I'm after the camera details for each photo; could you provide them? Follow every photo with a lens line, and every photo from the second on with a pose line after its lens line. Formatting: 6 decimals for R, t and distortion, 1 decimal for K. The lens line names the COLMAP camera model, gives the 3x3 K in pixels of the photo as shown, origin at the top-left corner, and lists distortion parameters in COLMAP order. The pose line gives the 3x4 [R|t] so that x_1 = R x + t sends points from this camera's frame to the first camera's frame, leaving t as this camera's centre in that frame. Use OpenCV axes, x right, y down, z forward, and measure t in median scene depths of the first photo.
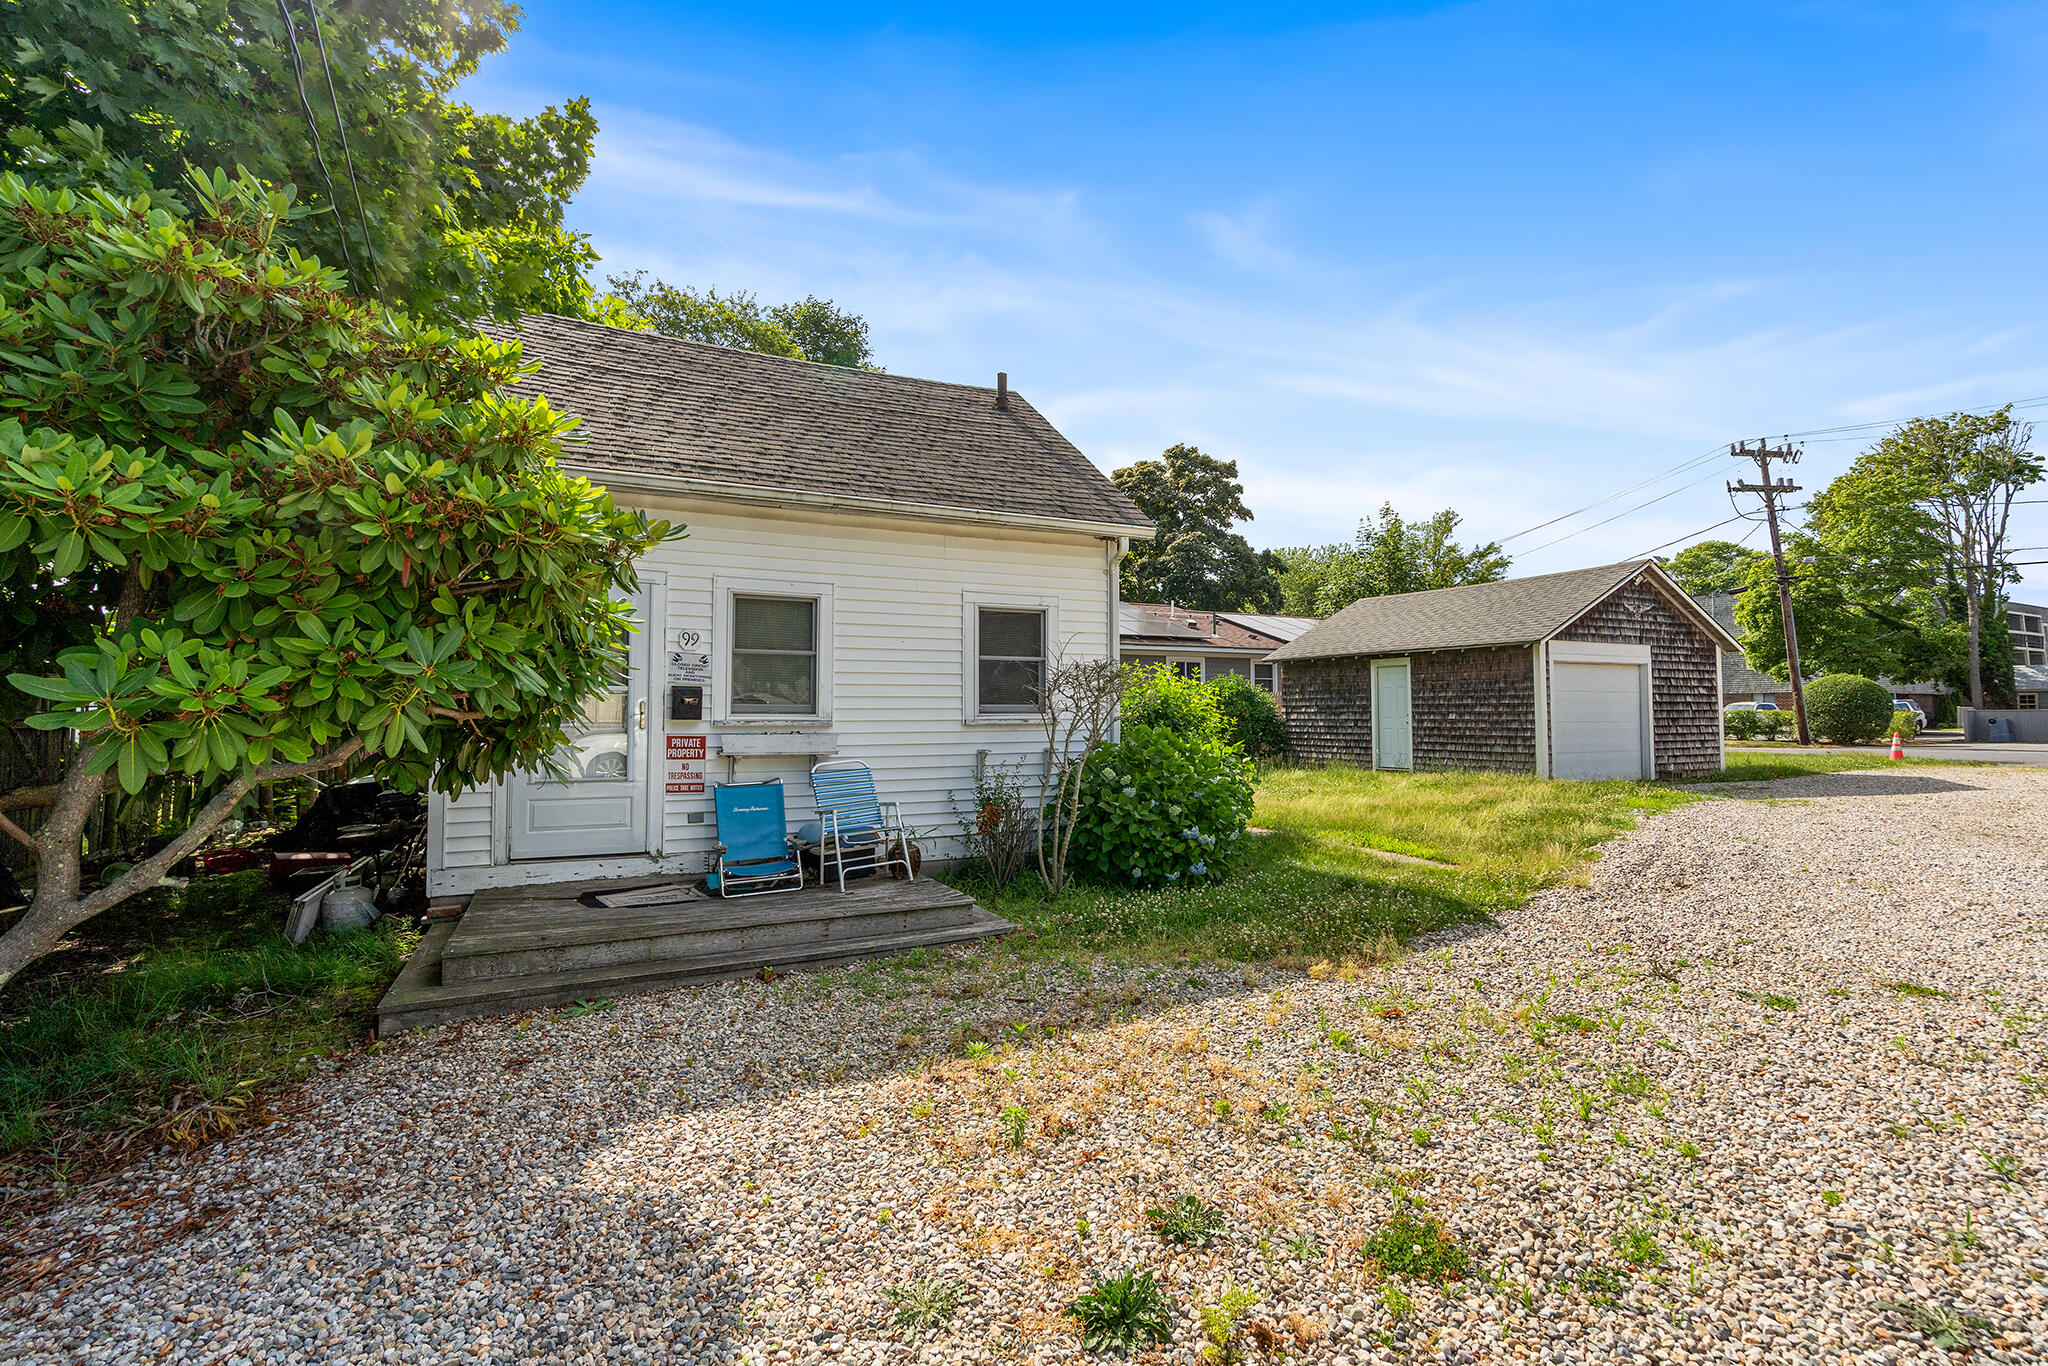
lens RADIAL K [[935.7, 0, 1024.1], [0, 935.7, 680.9], [0, 0, 1]] dist [0.001044, -0.000691]
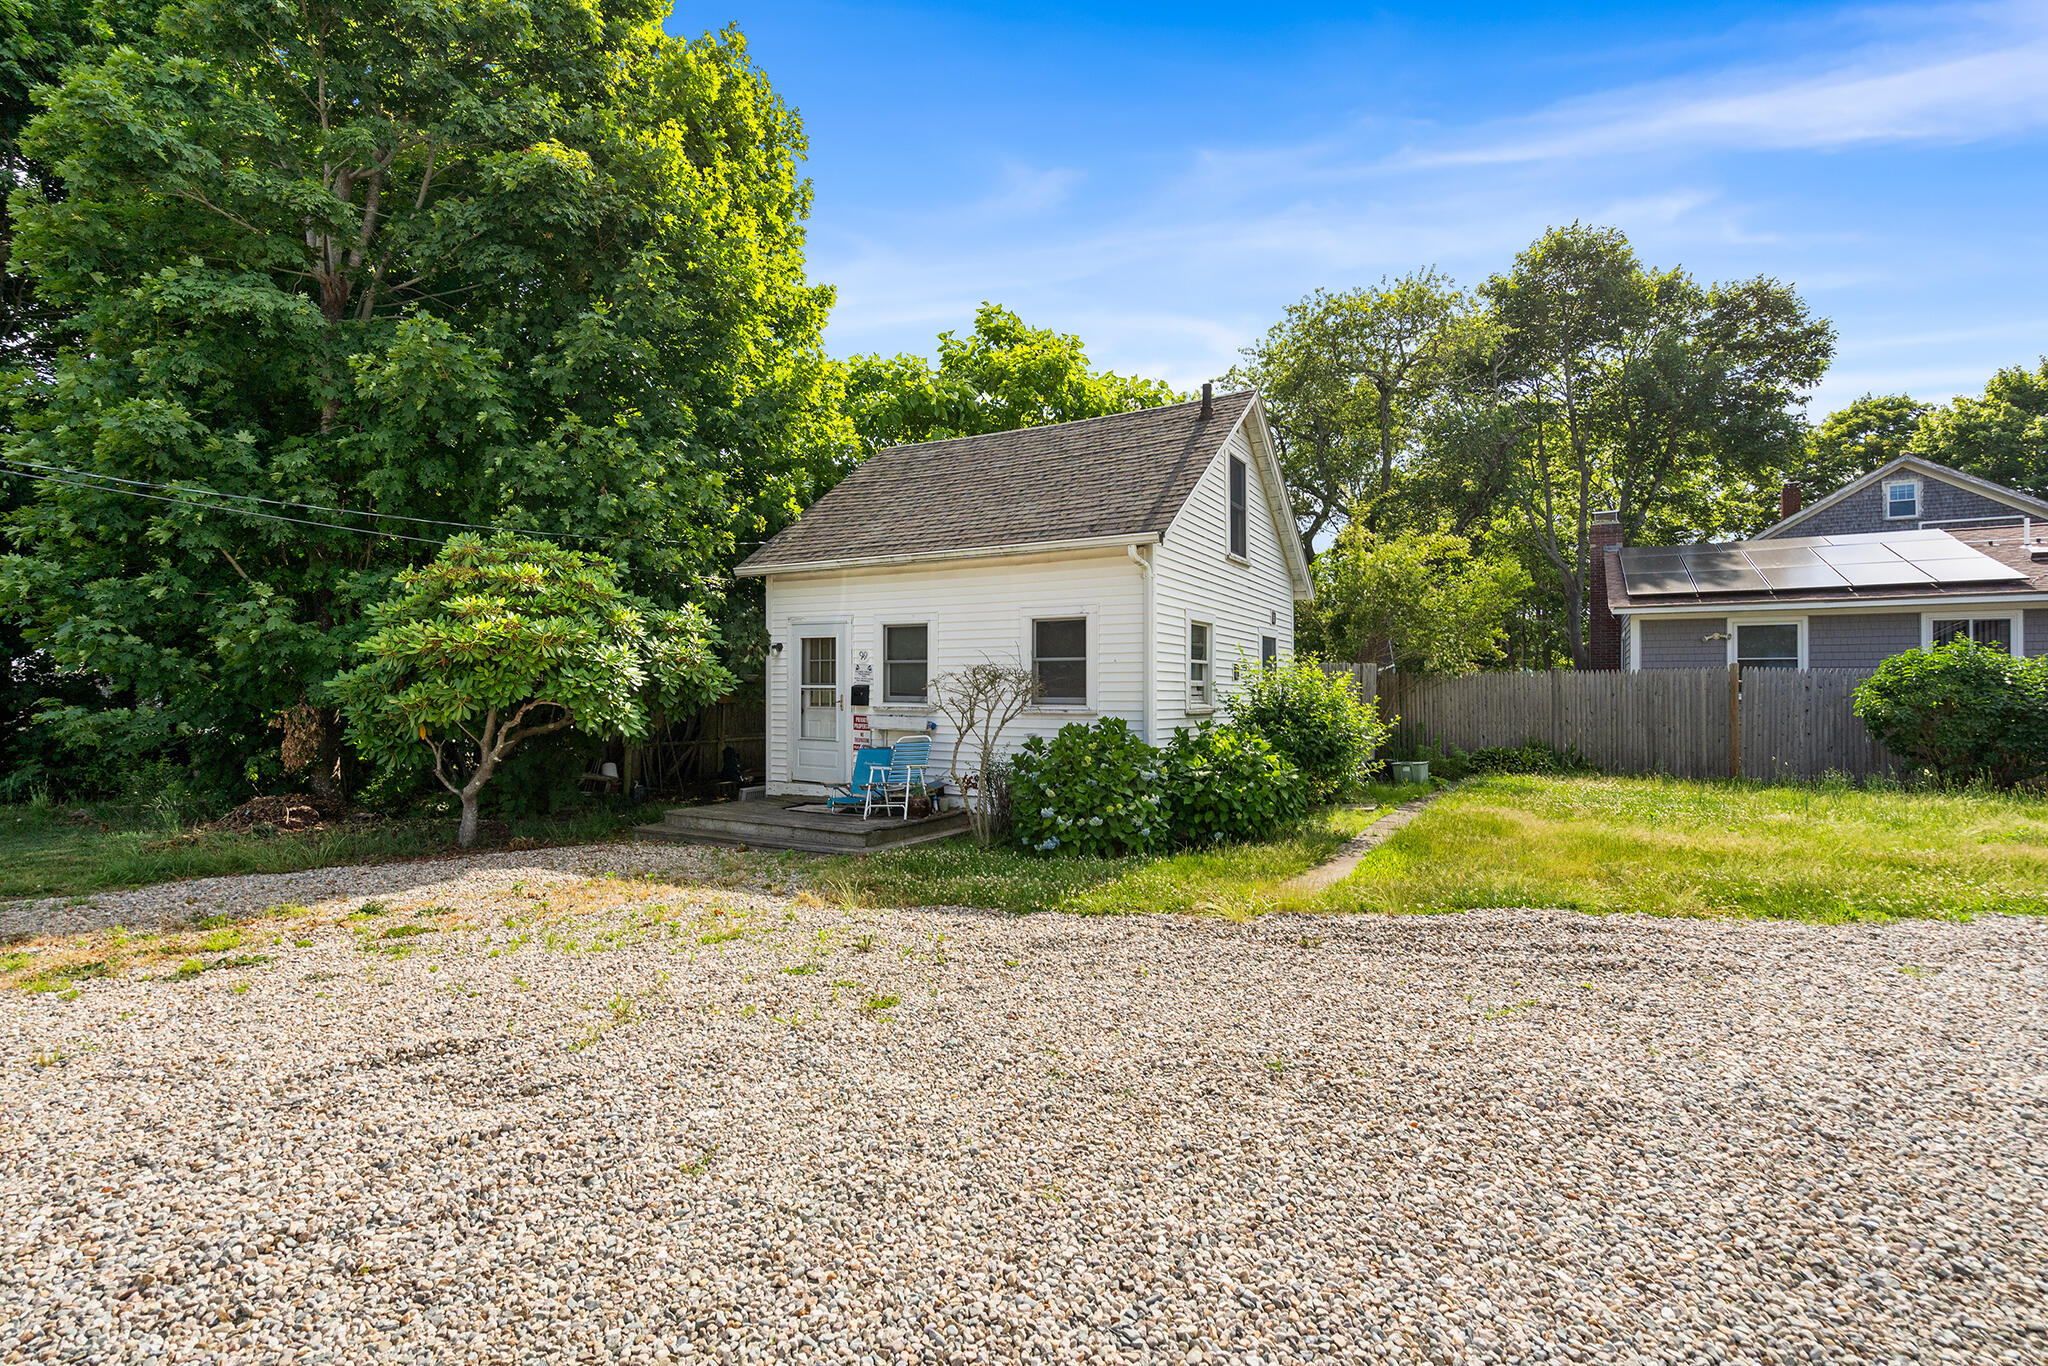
lens RADIAL K [[935.7, 0, 1023.0], [0, 935.7, 682.7], [0, 0, 1]] dist [0.001044, -0.000691]
pose [[0.539640, 0.001868, -0.841894, 1.109340], [0.027144, 0.999439, 0.019617, -0.022199], [0.841458, -0.033439, 0.539286, 0.348885]]
